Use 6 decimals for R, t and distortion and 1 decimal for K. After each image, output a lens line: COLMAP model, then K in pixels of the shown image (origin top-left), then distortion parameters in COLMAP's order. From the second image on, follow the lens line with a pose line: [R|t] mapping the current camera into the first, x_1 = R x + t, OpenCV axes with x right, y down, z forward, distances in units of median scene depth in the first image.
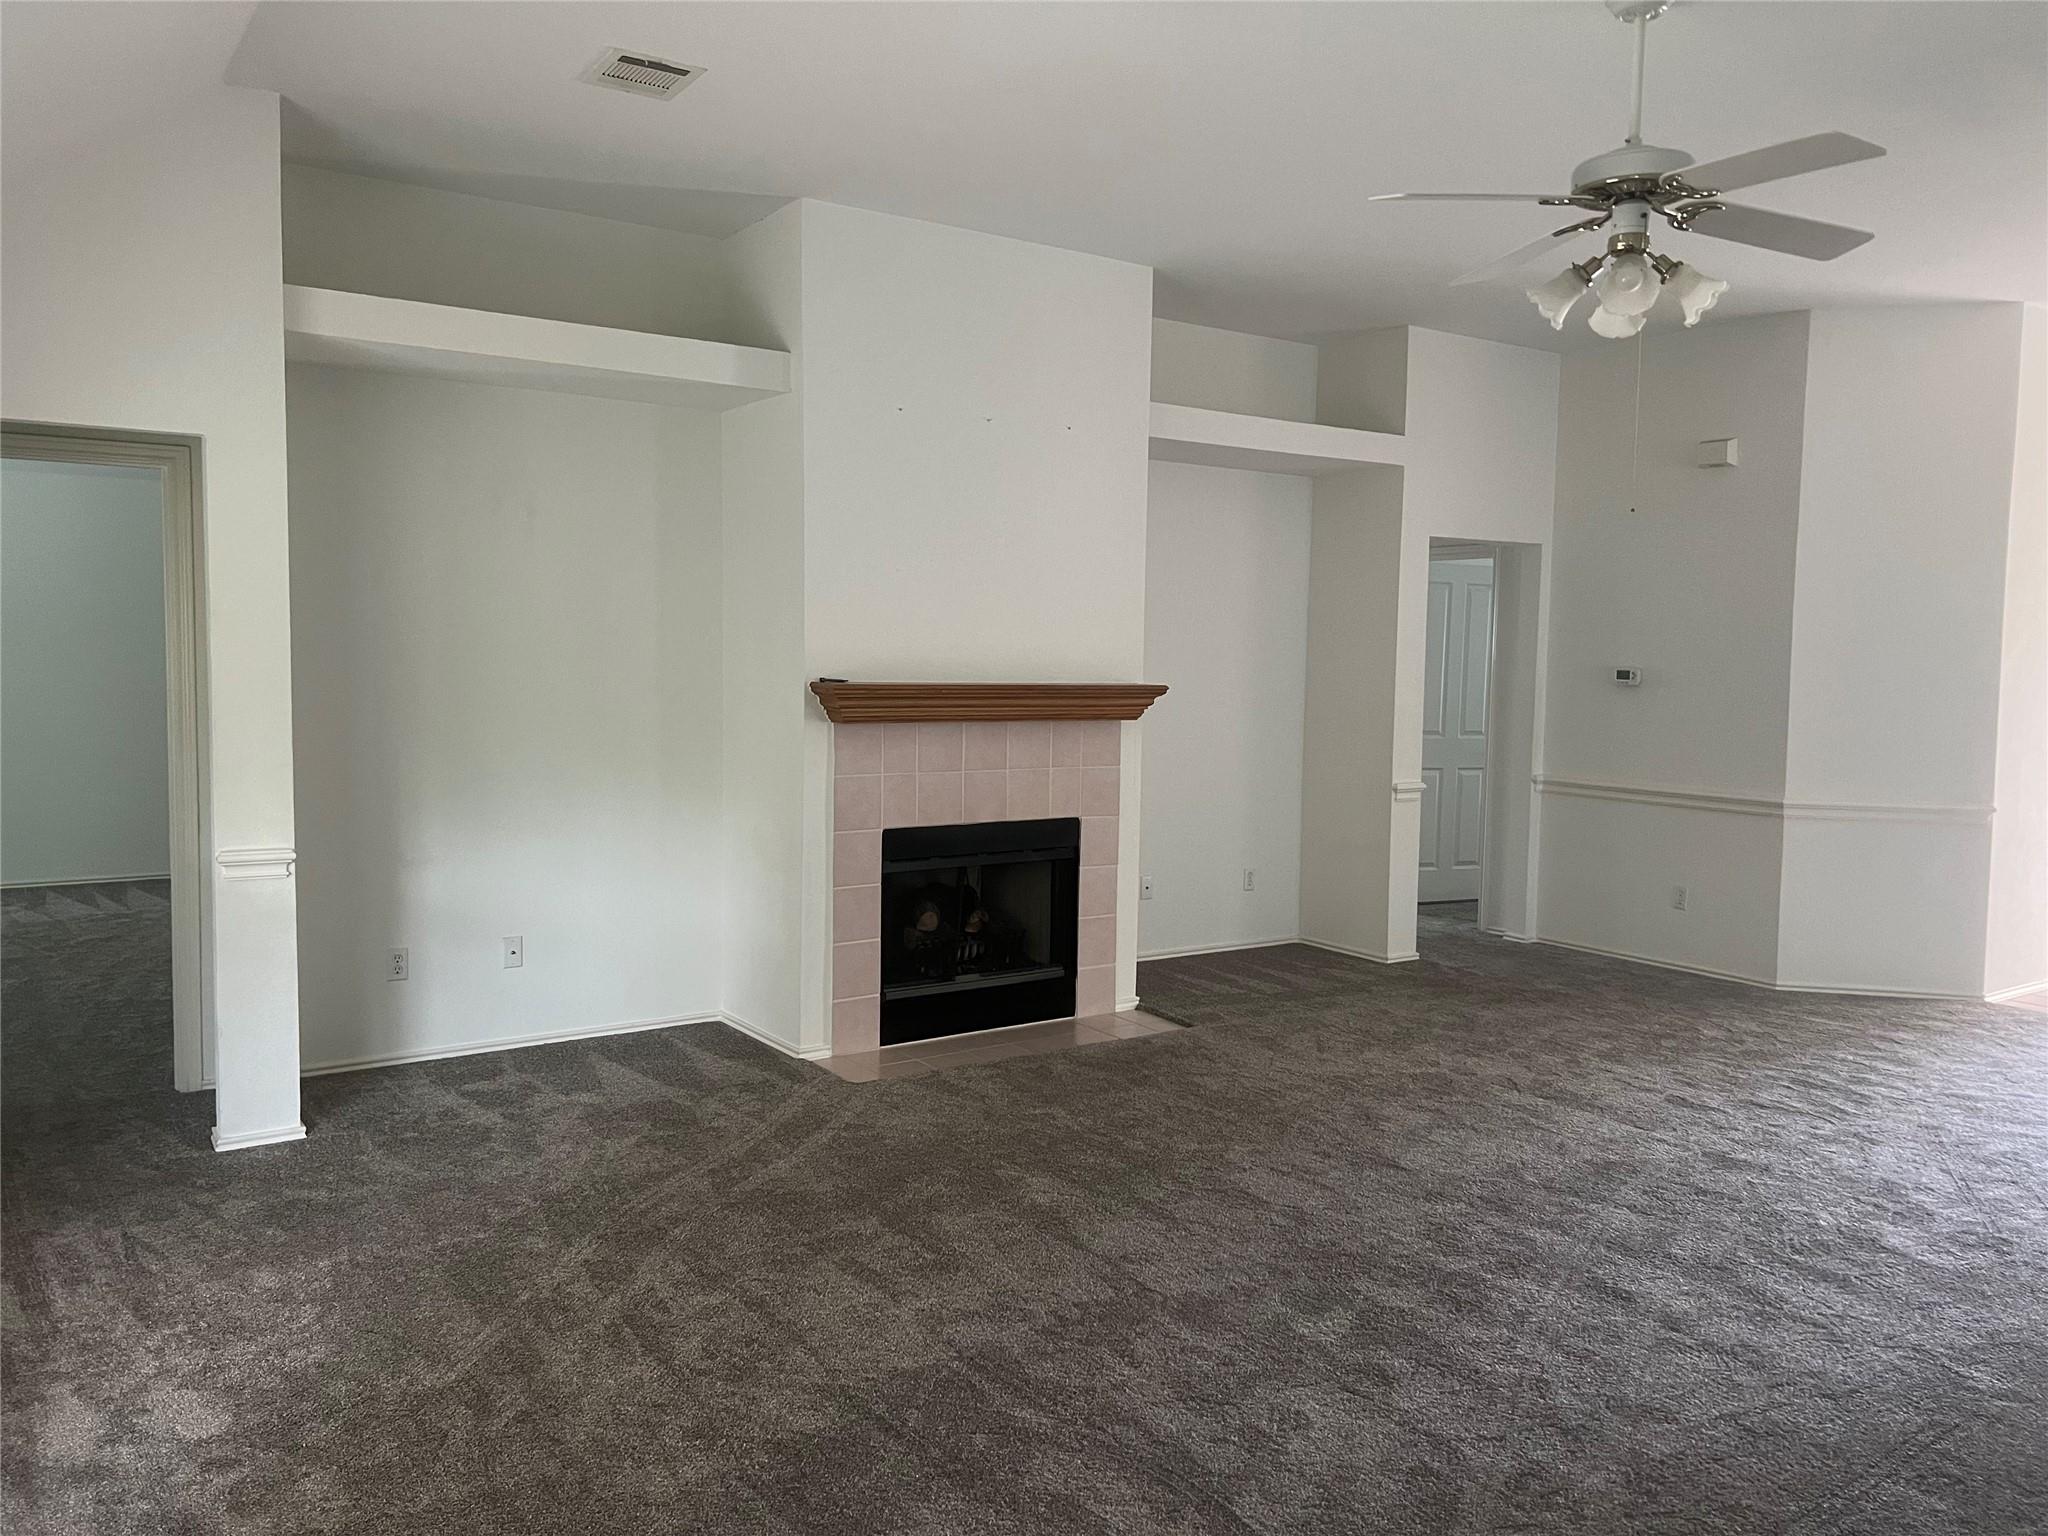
lens RADIAL K [[1549.5, 0, 1033.6], [0, 1549.5, 770.8], [0, 0, 1]] dist [0.043163, -0.057911]
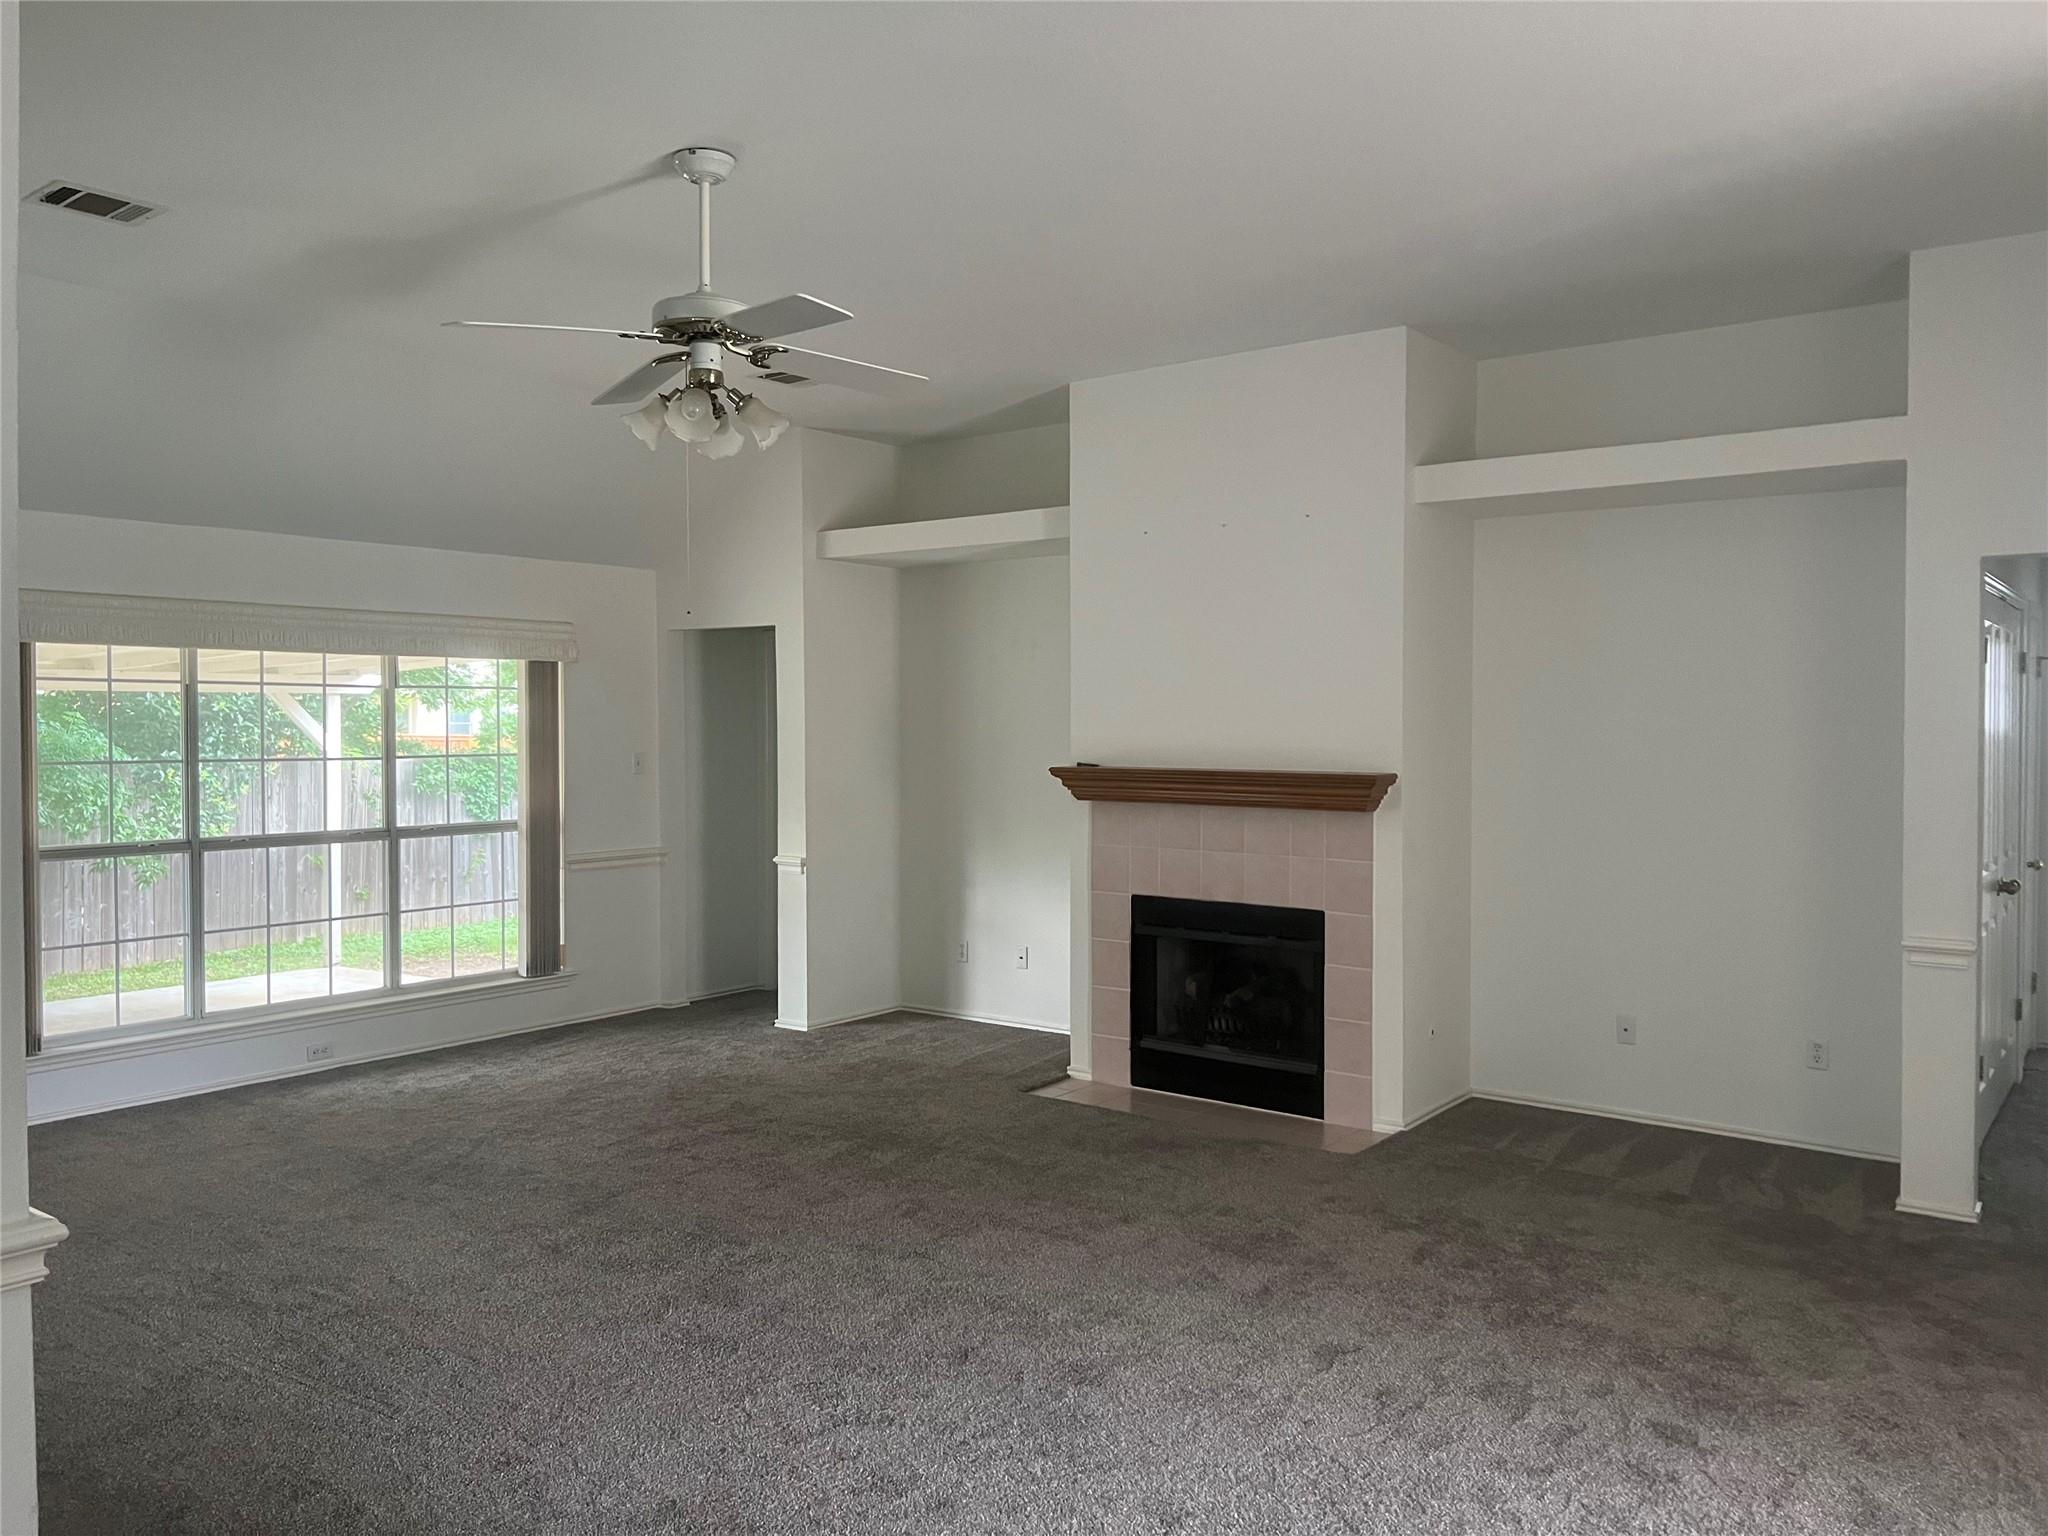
lens RADIAL K [[1549.5, 0, 1034.7], [0, 1549.5, 756.0], [0, 0, 1]] dist [0.043163, -0.057911]
pose [[0.306540, 0.004223, -0.951848, 0.942558], [-0.075703, 0.996931, -0.019957, -0.034705], [0.948843, 0.078175, 0.305919, 0.554282]]
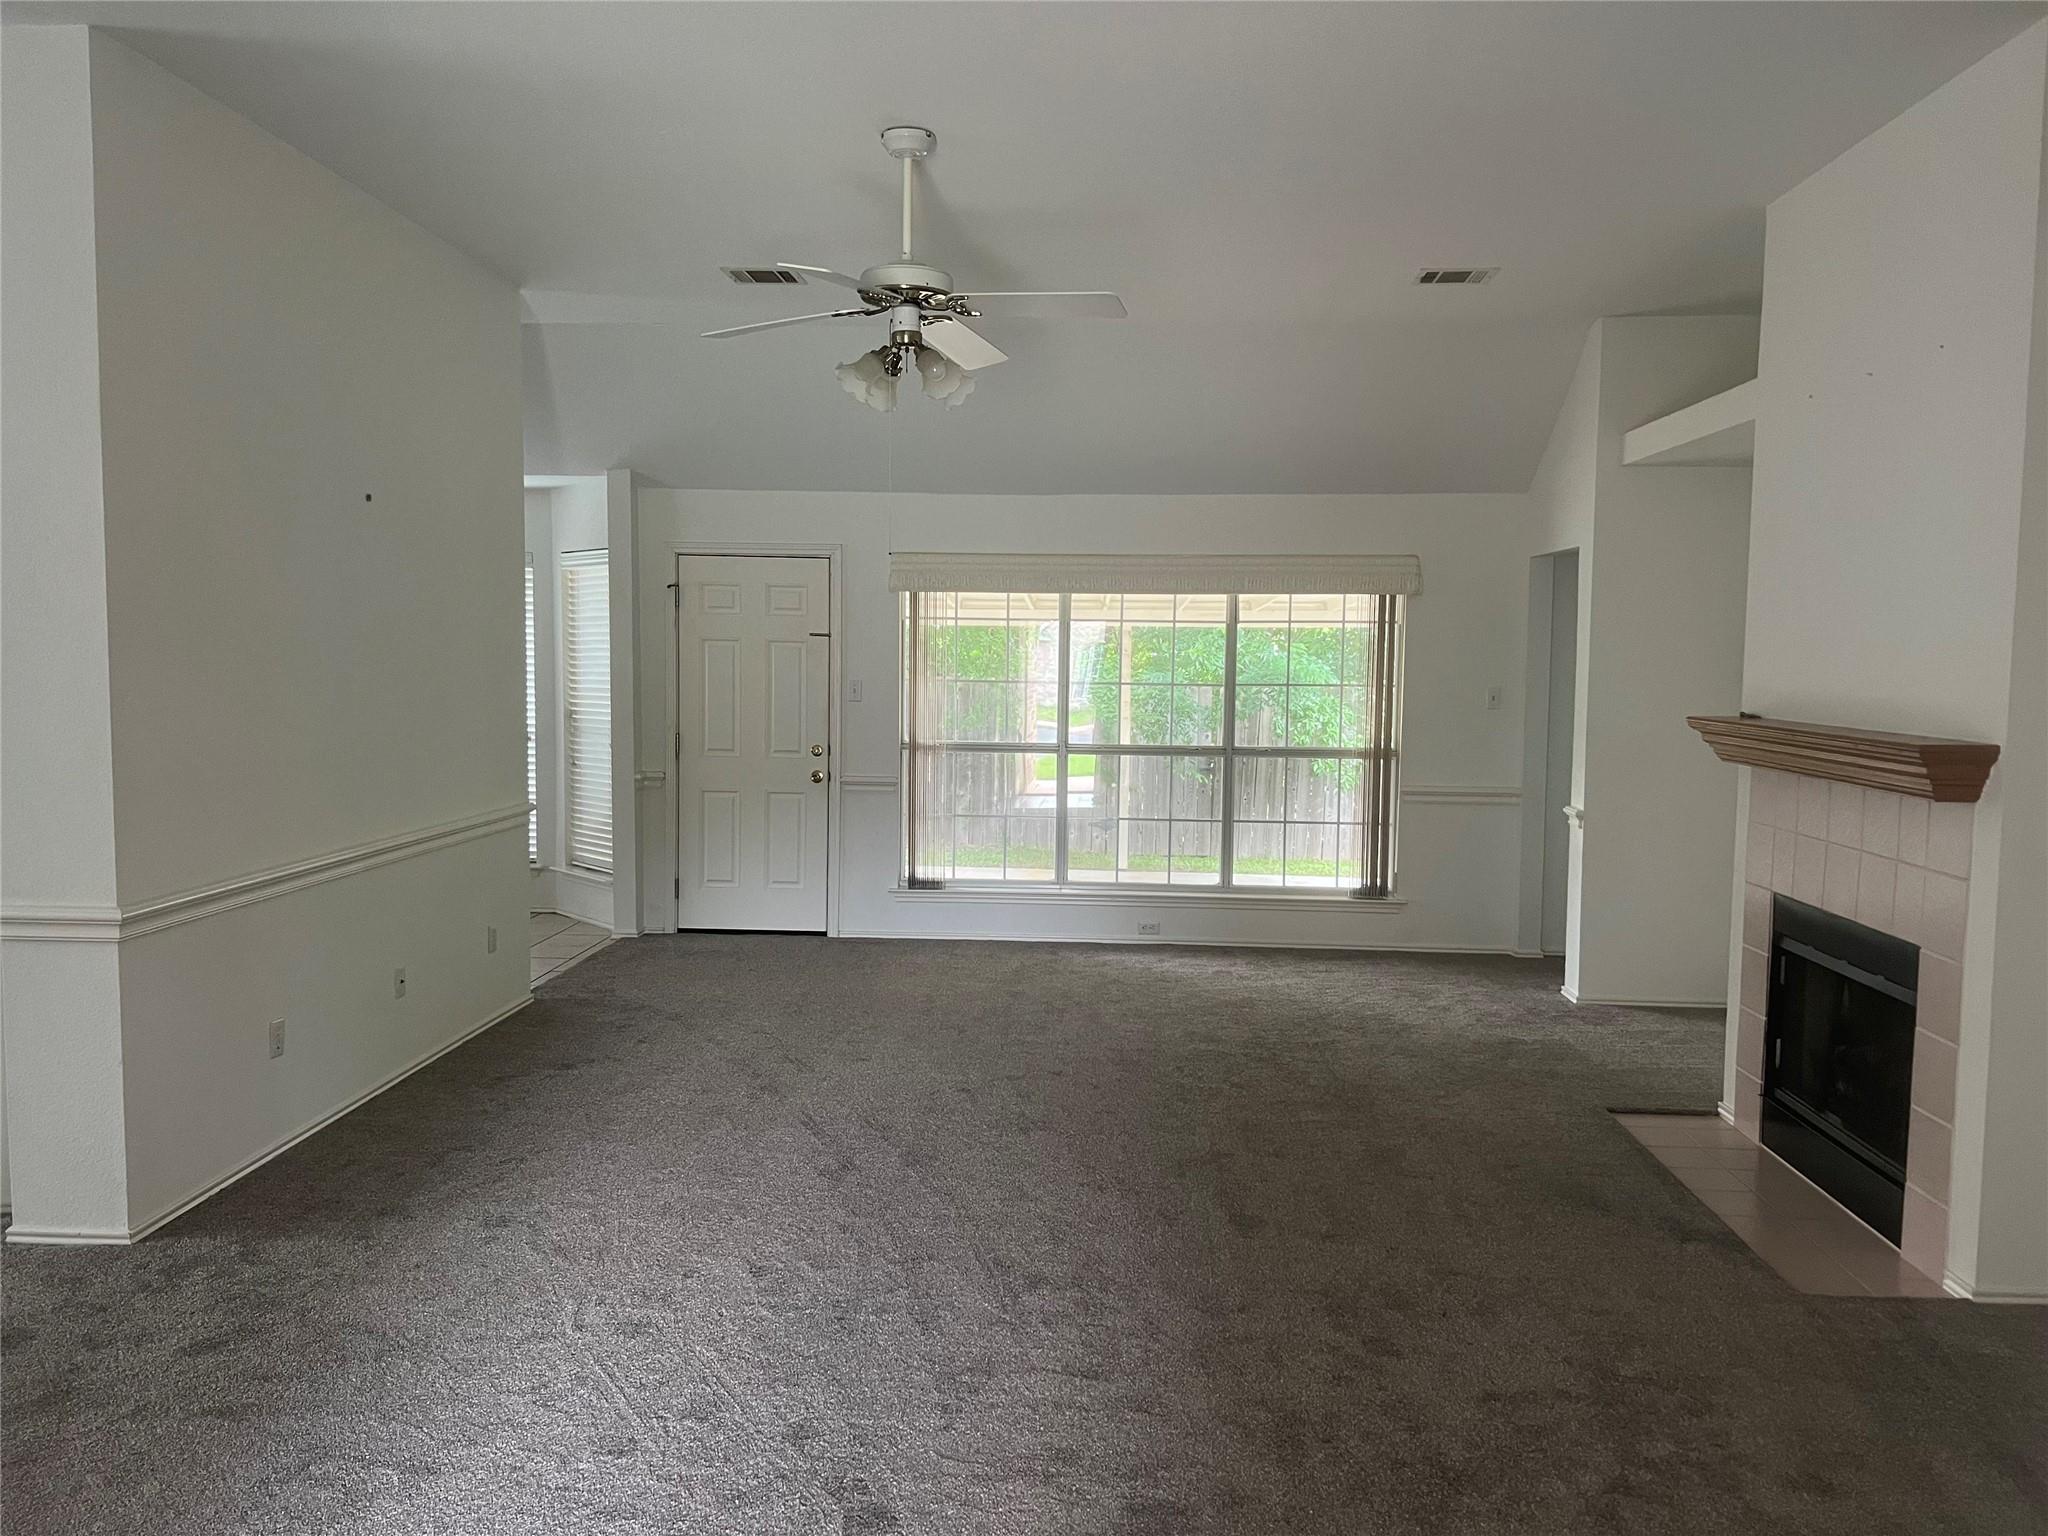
lens RADIAL K [[1549.5, 0, 1025.5], [0, 1549.5, 772.5], [0, 0, 1]] dist [0.043163, -0.057911]
pose [[-0.628736, 0.038472, -0.776667, 0.805219], [-0.088838, 0.988682, 0.120891, -0.091261], [0.772528, 0.145007, -0.618202, 1.163117]]
